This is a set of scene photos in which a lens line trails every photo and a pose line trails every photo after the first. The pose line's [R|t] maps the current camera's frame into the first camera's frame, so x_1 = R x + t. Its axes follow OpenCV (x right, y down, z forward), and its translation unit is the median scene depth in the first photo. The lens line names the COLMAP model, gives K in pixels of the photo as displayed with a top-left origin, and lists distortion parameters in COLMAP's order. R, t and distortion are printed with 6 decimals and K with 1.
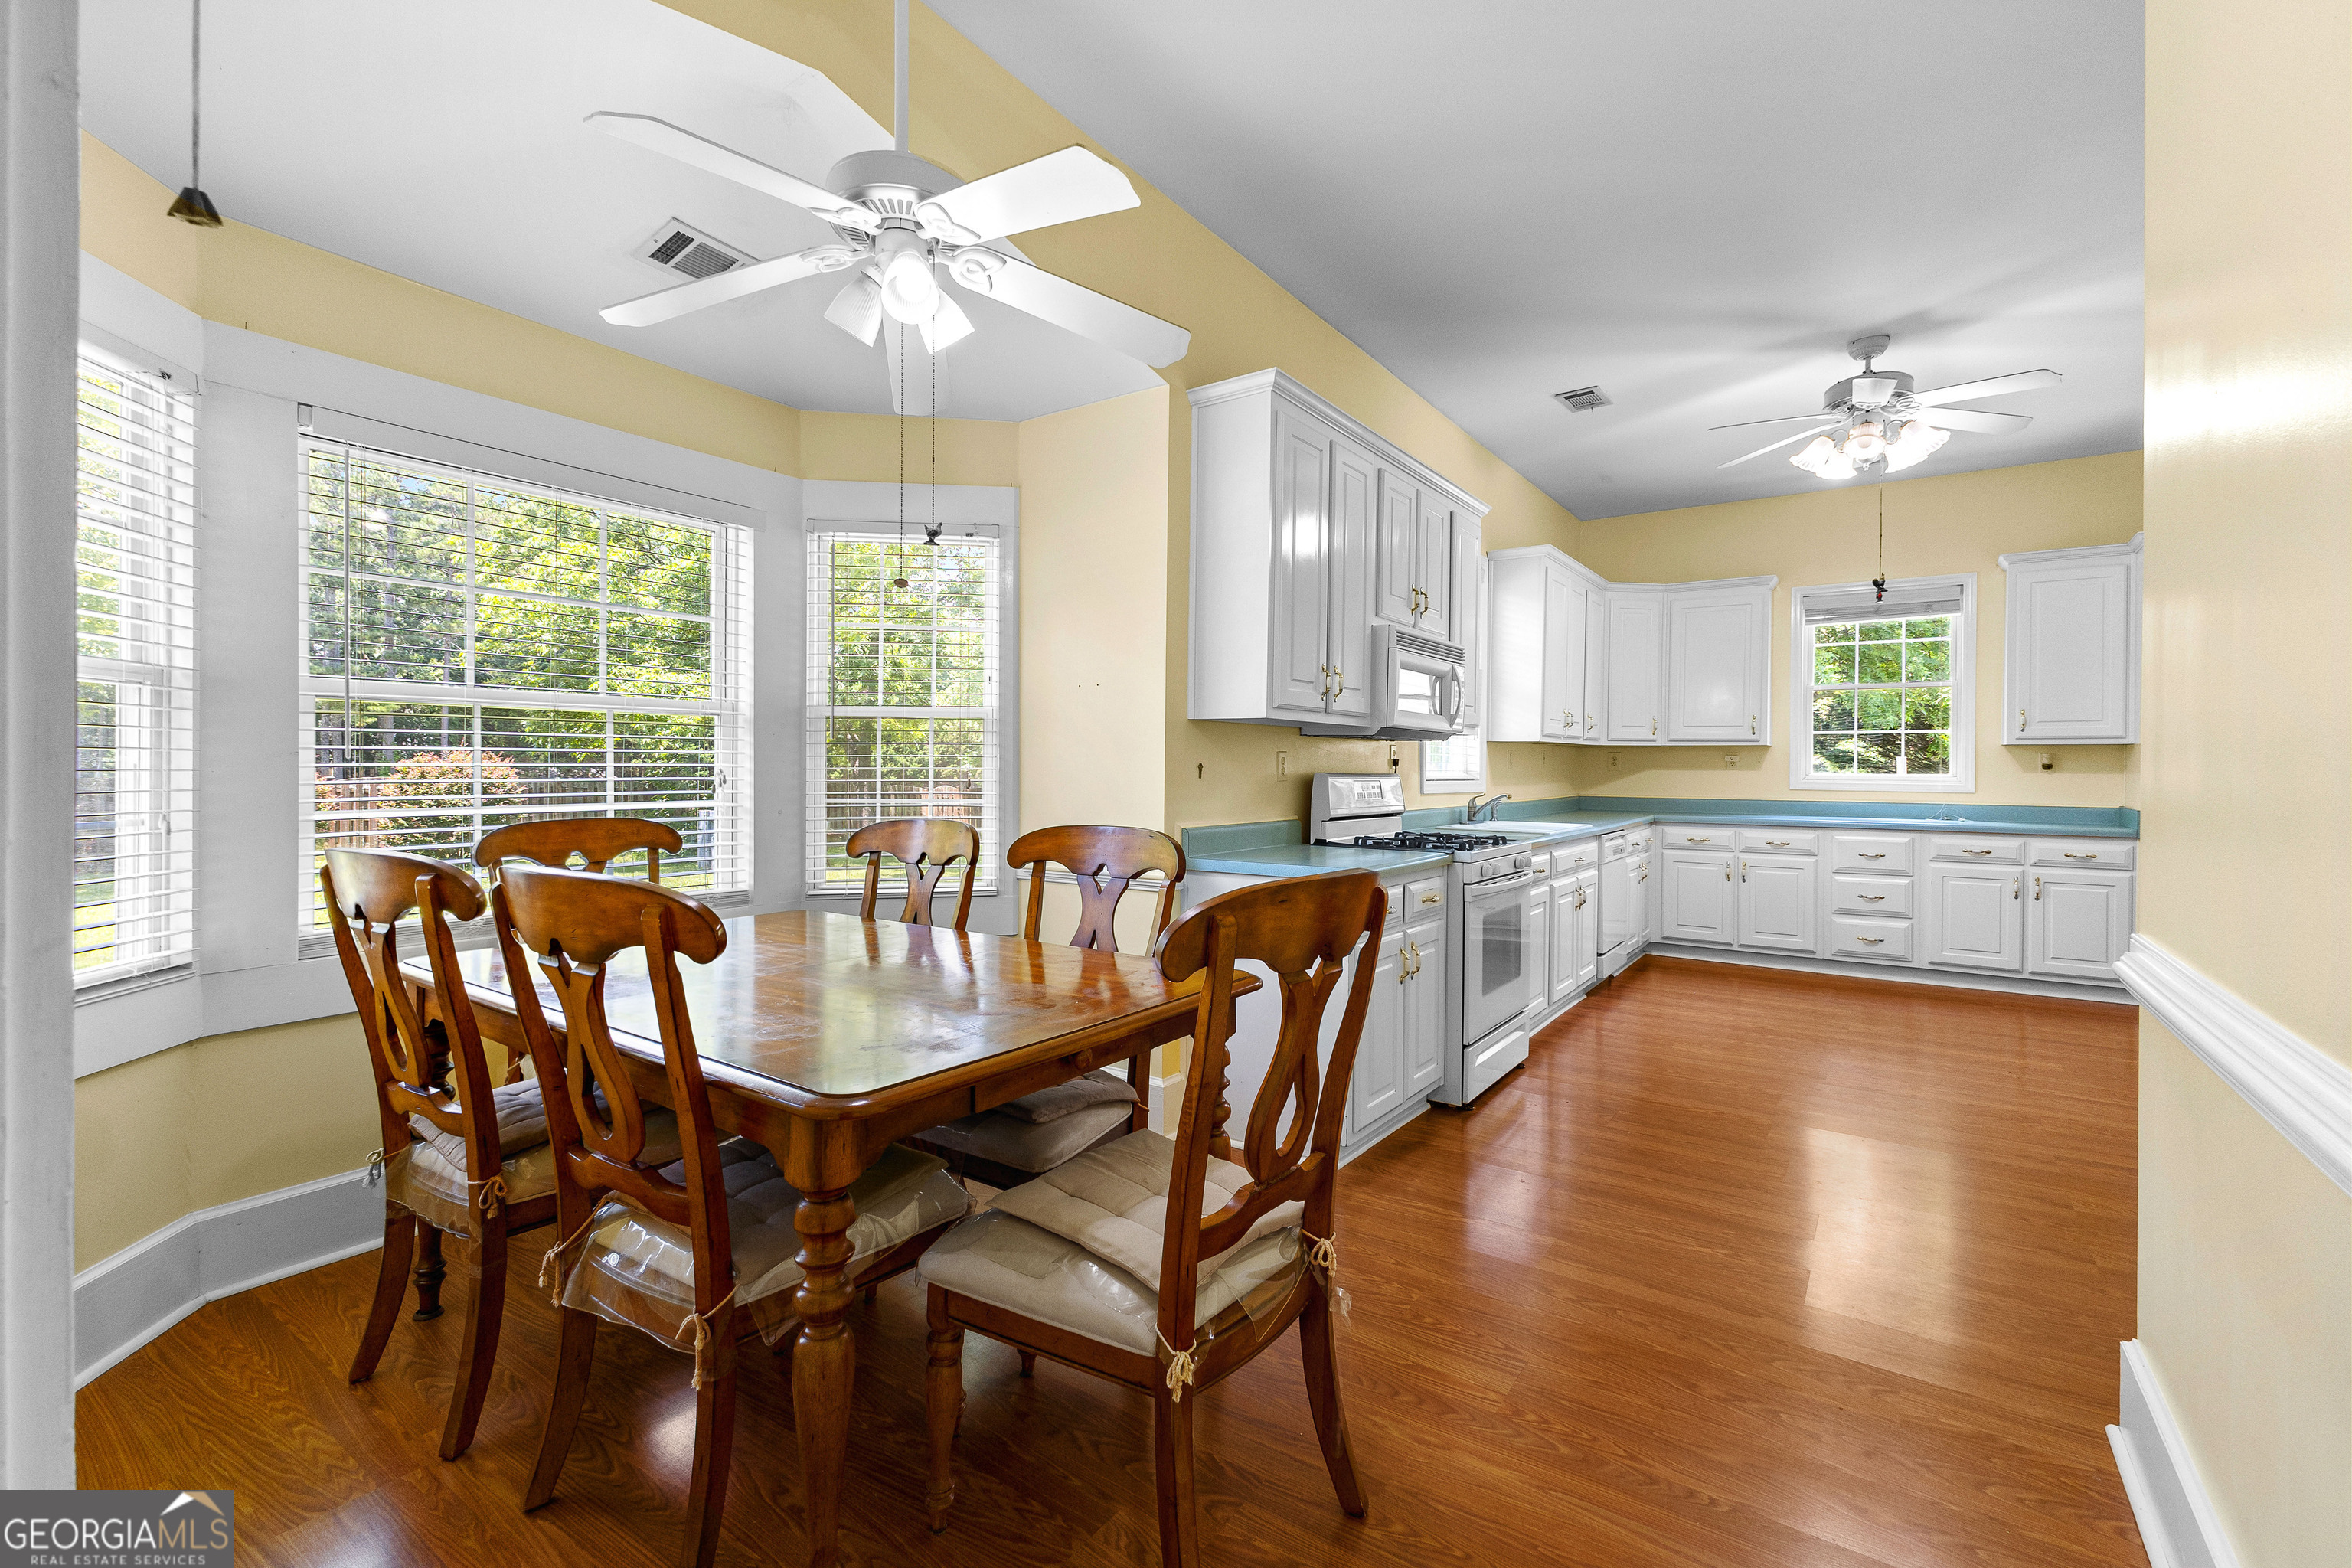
lens RADIAL K [[1005.6, 0, 1179.1], [0, 1005.6, 770.9], [0, 0, 1]] dist [0.004445, -0.000820]
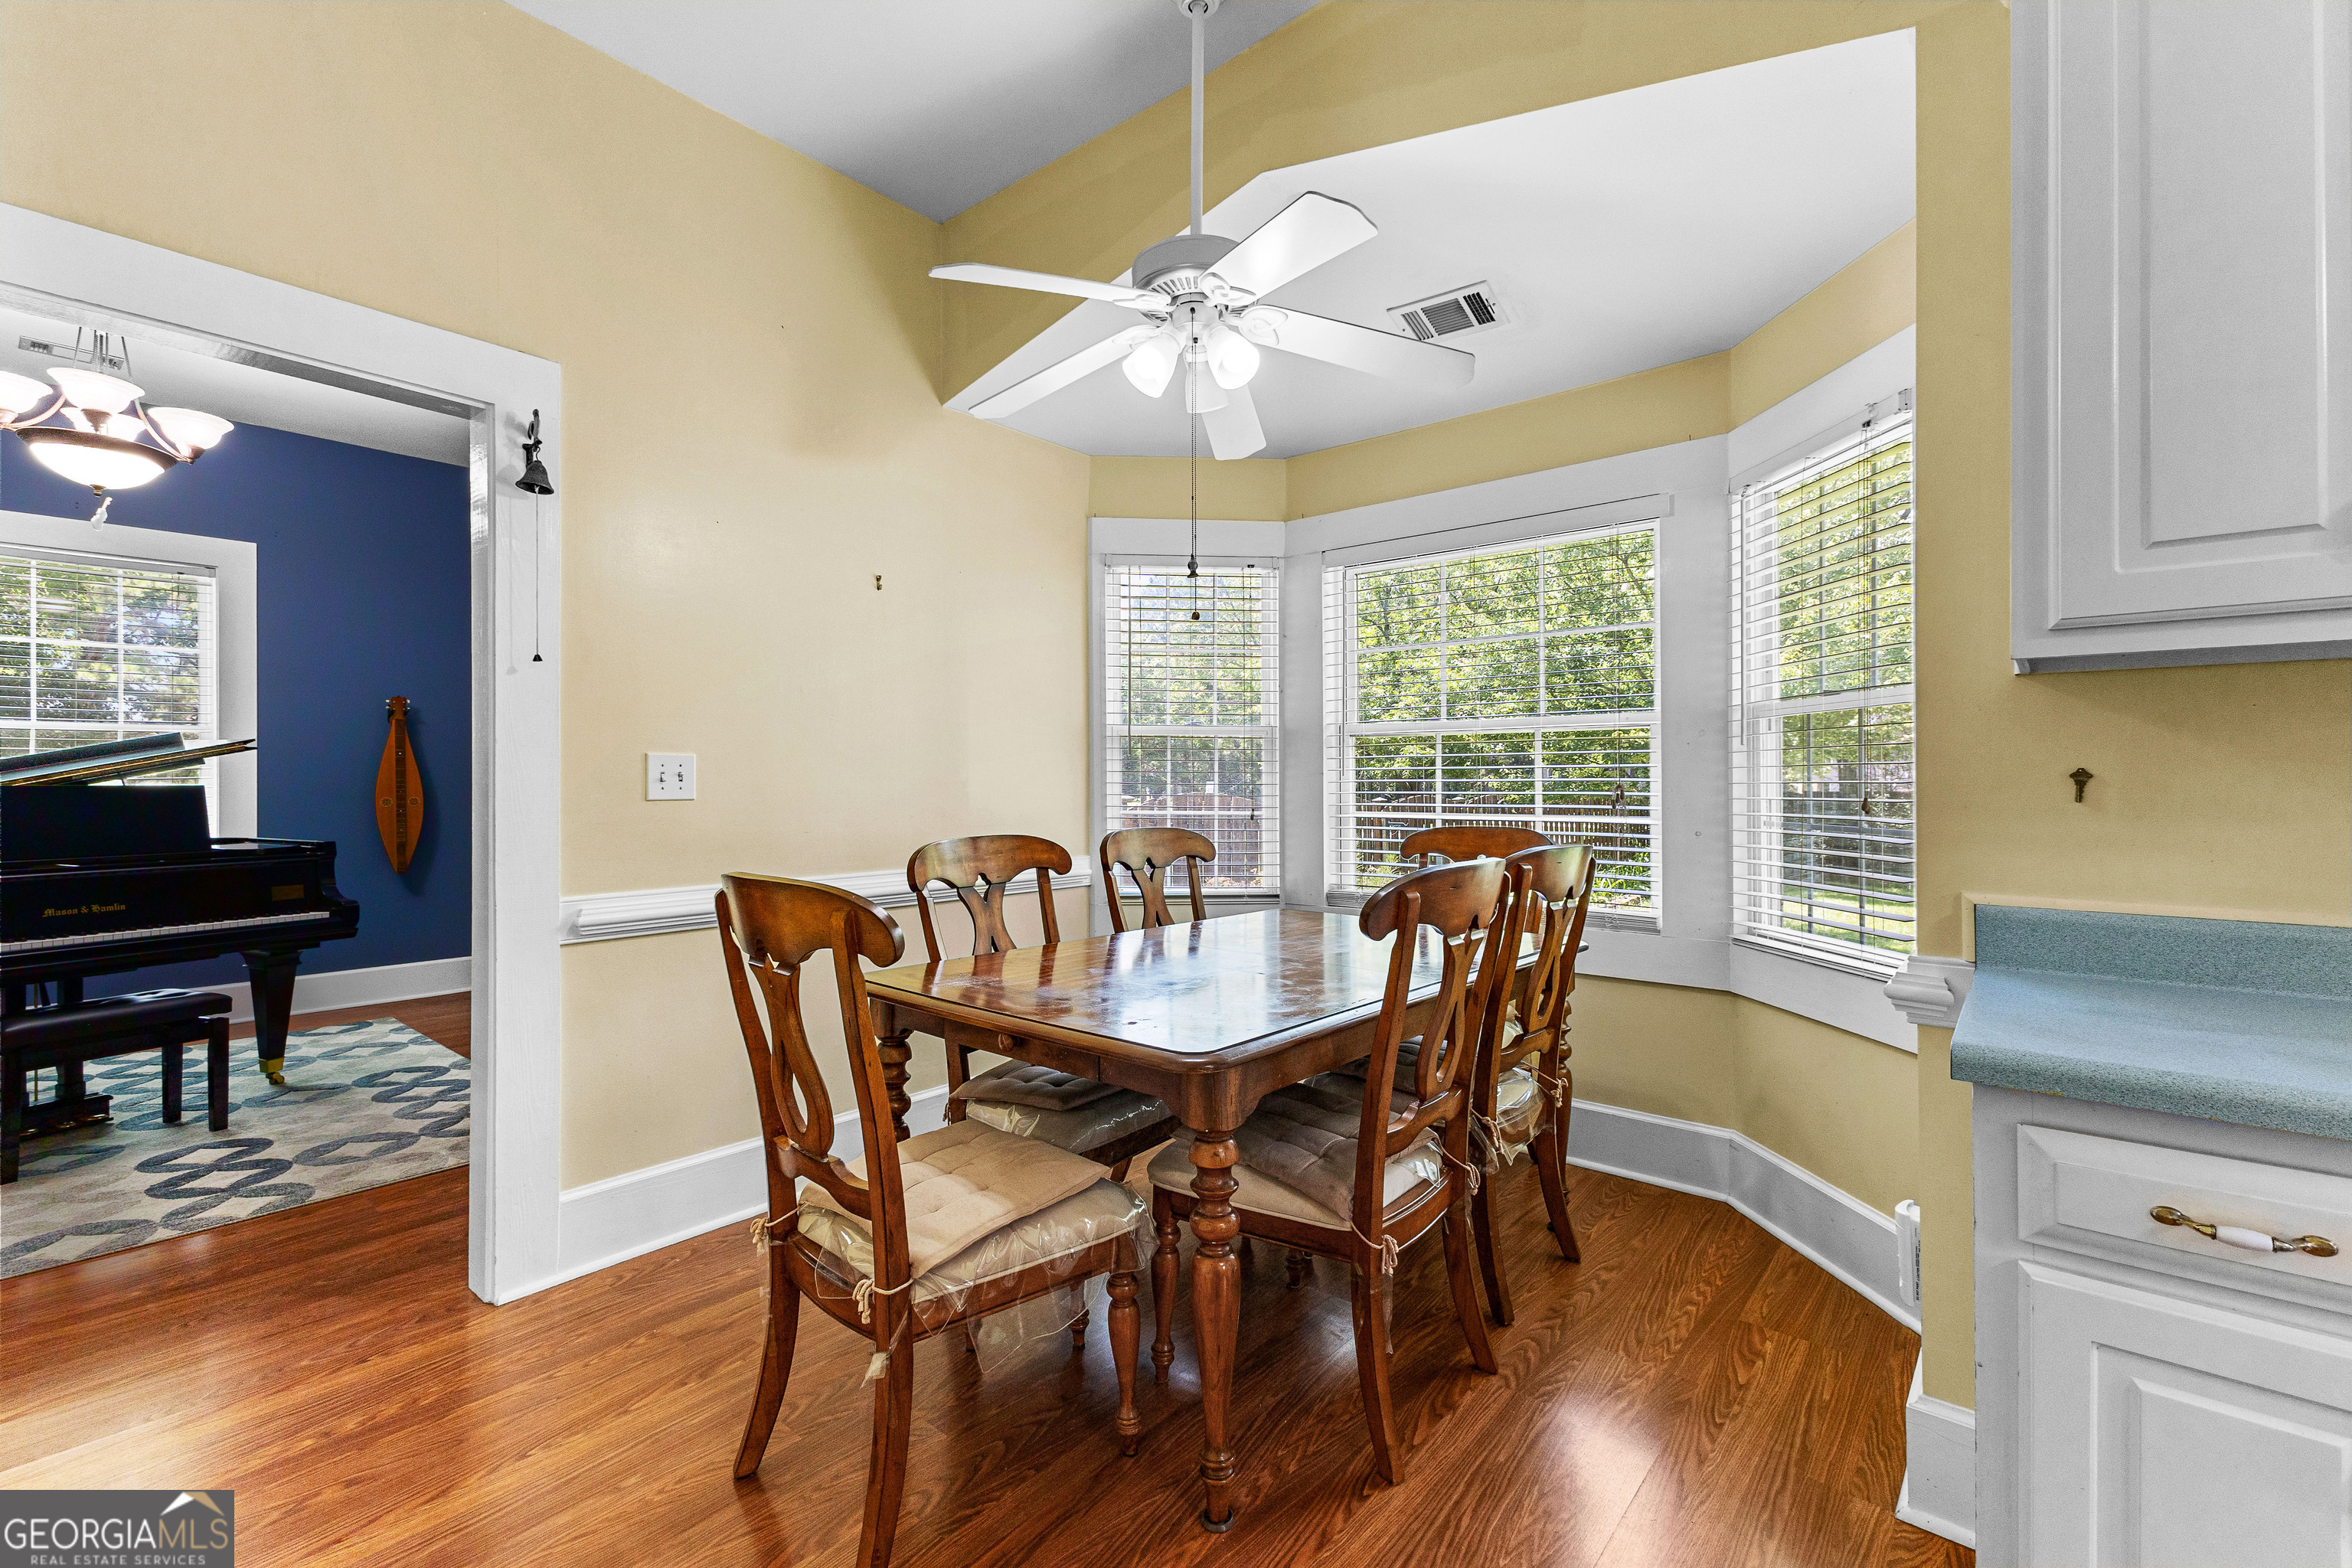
lens RADIAL K [[1005.6, 0, 1180.3], [0, 1005.6, 786.3], [0, 0, 1]] dist [0.004445, -0.000820]
pose [[-0.089315, 0.000591, -0.996003, 0.622696], [-0.005026, 0.999987, 0.001044, 0.001671], [0.995991, 0.005099, -0.089310, 0.802382]]
